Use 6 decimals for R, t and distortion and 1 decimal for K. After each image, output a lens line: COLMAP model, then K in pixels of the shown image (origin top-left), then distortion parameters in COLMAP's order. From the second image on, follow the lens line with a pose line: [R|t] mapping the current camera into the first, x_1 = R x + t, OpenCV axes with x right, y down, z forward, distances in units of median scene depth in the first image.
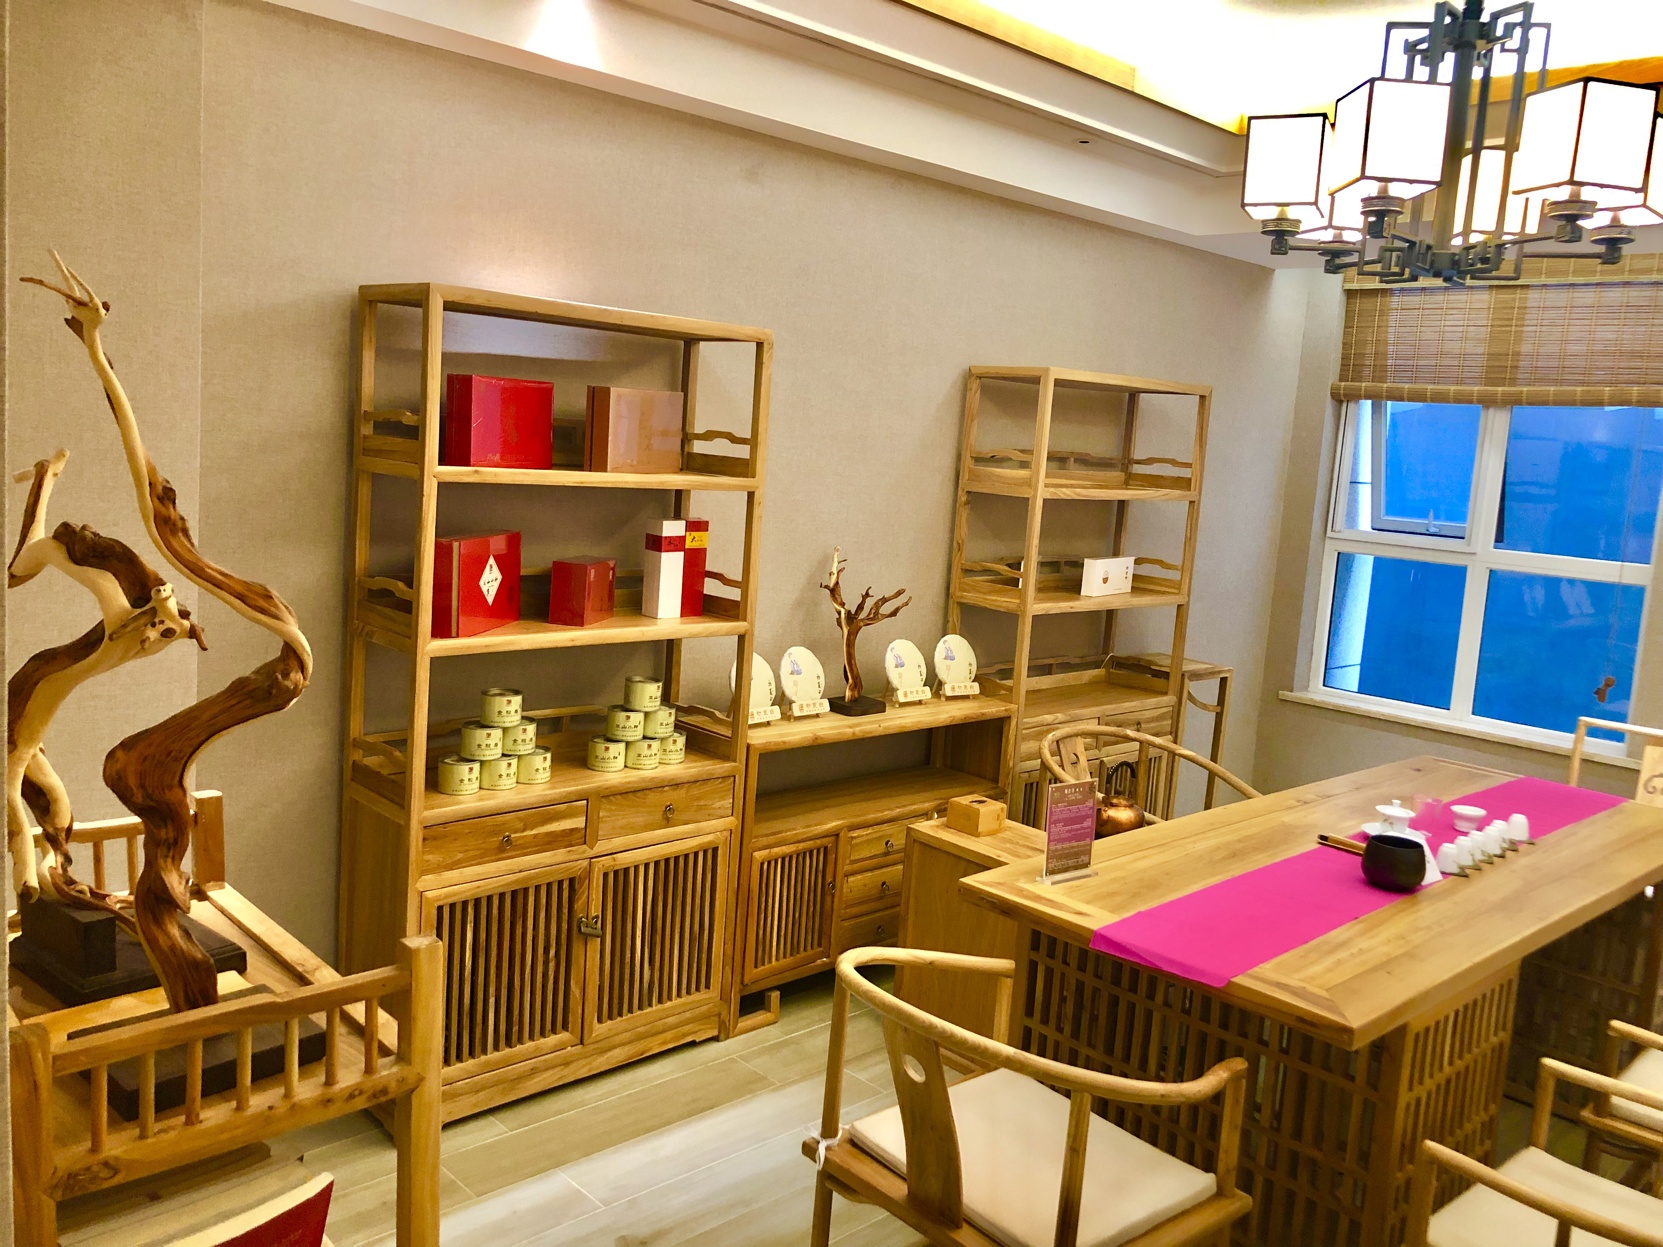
lens RADIAL K [[1357.6, 0, 831.5], [0, 1357.6, 623.5], [0, 0, 1]] dist [0.008330, -0.003312]
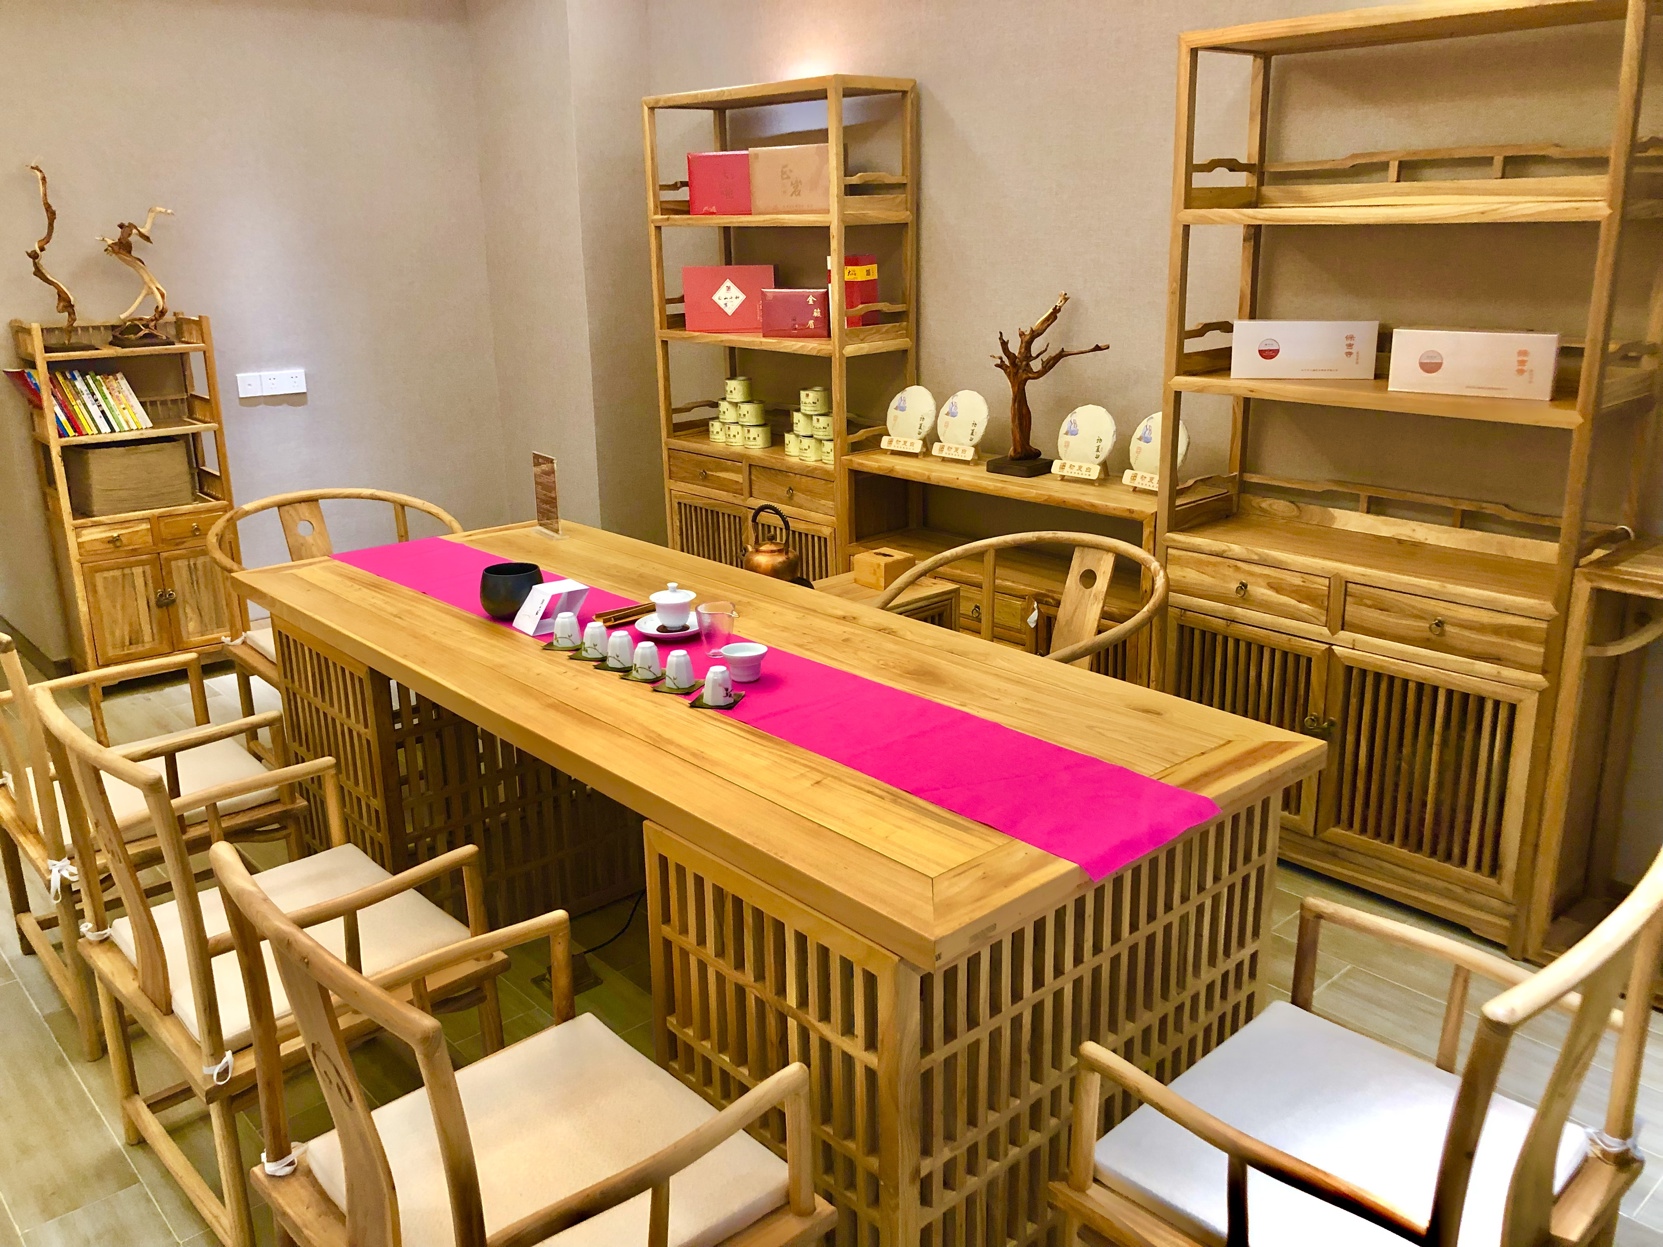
lens RADIAL K [[1465.5, 0, 831.5], [0, 1465.5, 623.5], [0, 0, 1]] dist [0.211708, 0.000520]
pose [[-0.064843, 0.224607, -0.972290, 1.264047], [-0.113428, 0.966366, 0.230804, -0.067267], [0.991428, 0.125251, -0.037185, 1.111642]]
